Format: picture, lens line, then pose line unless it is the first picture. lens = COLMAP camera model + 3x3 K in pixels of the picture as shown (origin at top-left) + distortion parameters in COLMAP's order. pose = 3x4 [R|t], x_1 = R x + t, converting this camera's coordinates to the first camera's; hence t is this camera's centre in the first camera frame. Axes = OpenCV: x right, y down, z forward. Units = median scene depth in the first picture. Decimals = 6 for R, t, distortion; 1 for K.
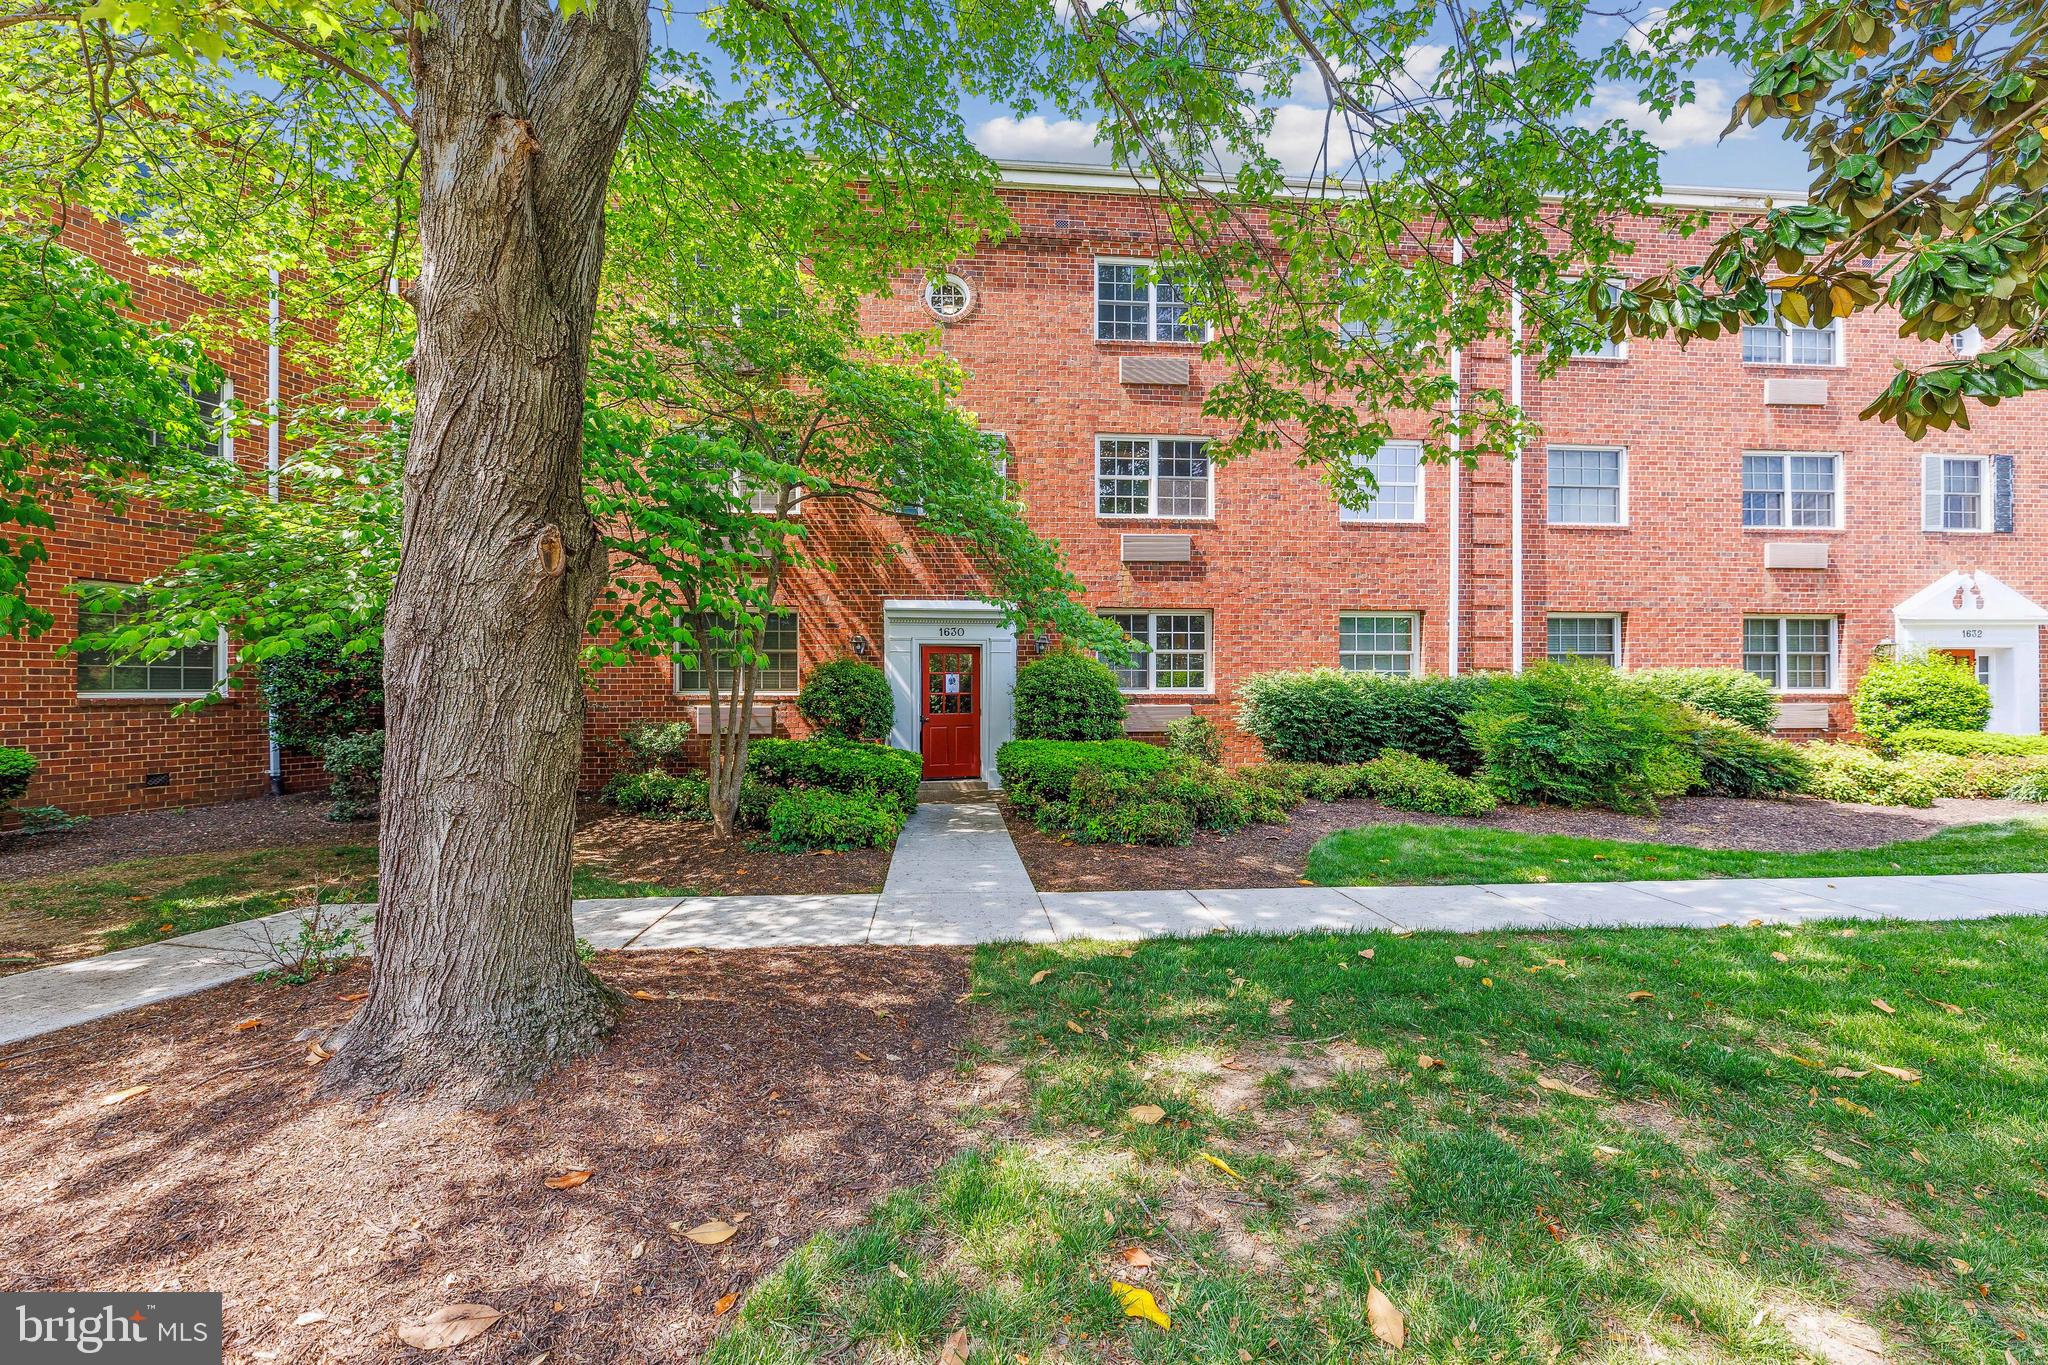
lens RADIAL K [[829.5, 0, 1019.1], [0, 829.5, 681.5], [0, 0, 1]] dist [-0.000802, -0.000672]
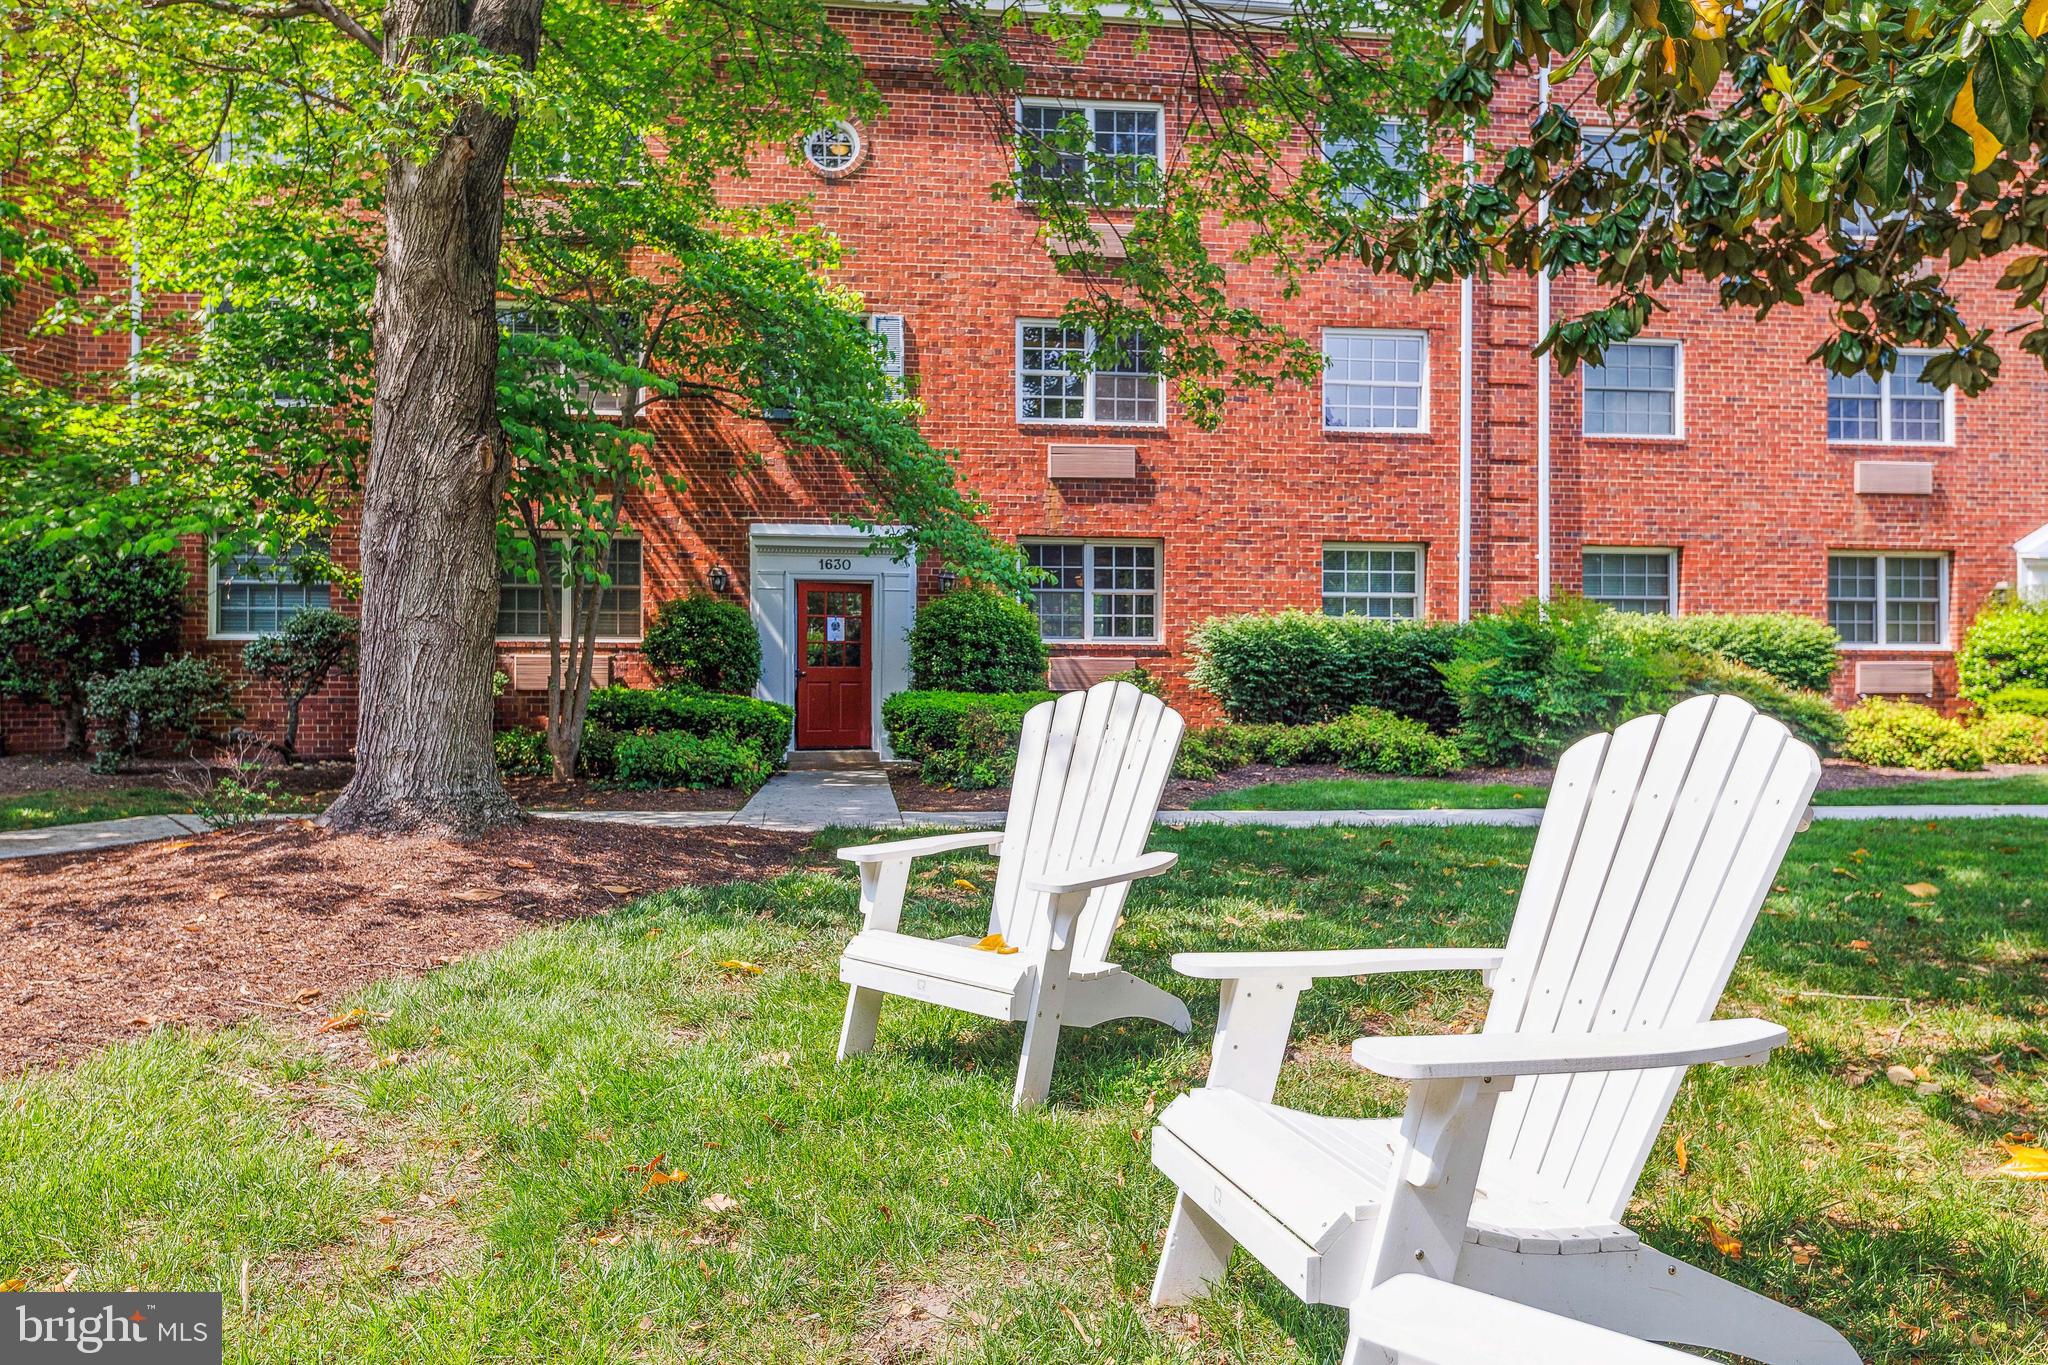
lens RADIAL K [[1355.4, 0, 1024.0], [0, 1355.4, 682.5], [0, 0, 1]] dist [-0.001918, -0.000588]
pose [[0.999574, 0.003166, 0.029001, 0.062895], [-0.003180, 0.999995, 0.000440, 0.052534], [-0.029000, -0.000532, 0.999579, -0.310418]]
